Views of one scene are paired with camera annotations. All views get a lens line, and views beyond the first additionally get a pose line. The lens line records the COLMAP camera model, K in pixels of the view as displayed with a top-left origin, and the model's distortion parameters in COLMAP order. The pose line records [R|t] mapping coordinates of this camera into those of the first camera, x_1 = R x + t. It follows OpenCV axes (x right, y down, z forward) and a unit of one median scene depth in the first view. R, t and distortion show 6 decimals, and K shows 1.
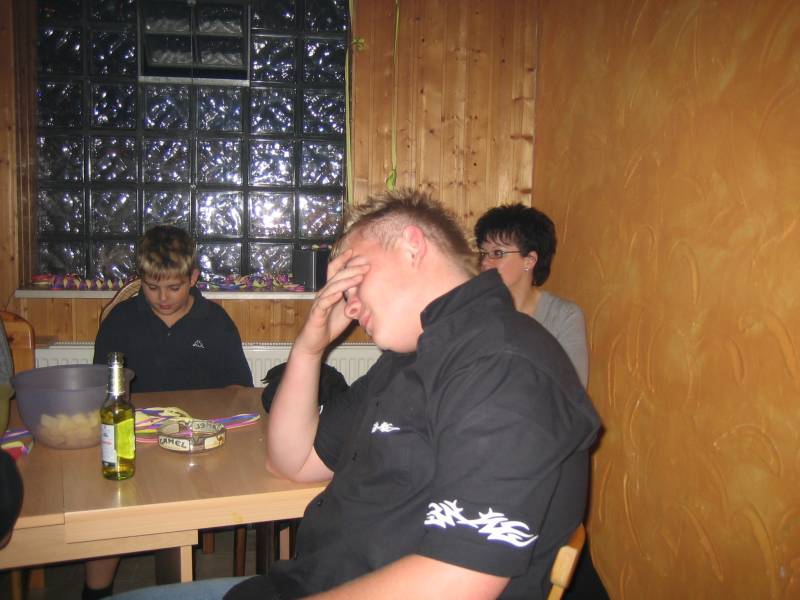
lens RADIAL K [[853.5, 0, 400.0], [0, 853.5, 300.0], [0, 0, 1]] dist [-0.143472, 0.194821]
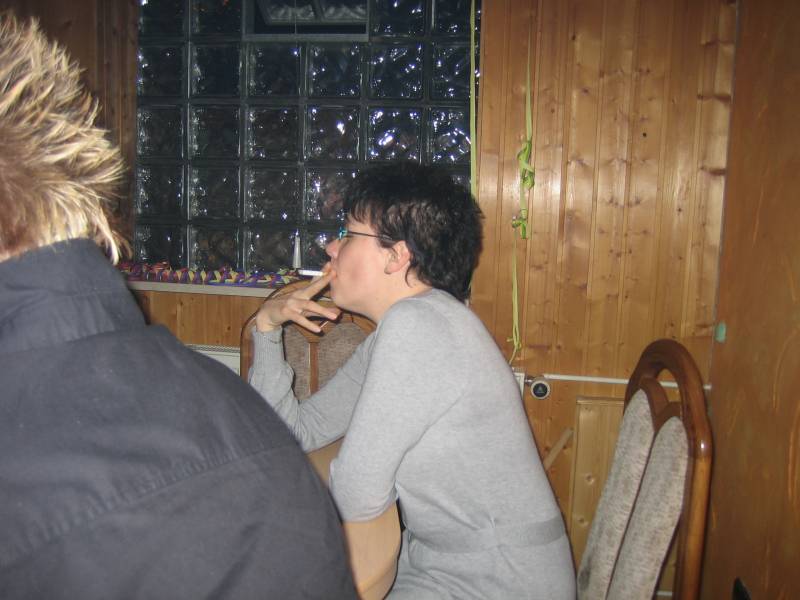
lens RADIAL K [[853.5, 0, 400.0], [0, 853.5, 300.0], [0, 0, 1]] dist [-0.143472, 0.194821]
pose [[0.940644, 0.053067, -0.335220, 0.140939], [-0.052419, 0.998565, 0.010987, -0.014455], [0.335322, 0.007237, 0.942076, 0.247712]]
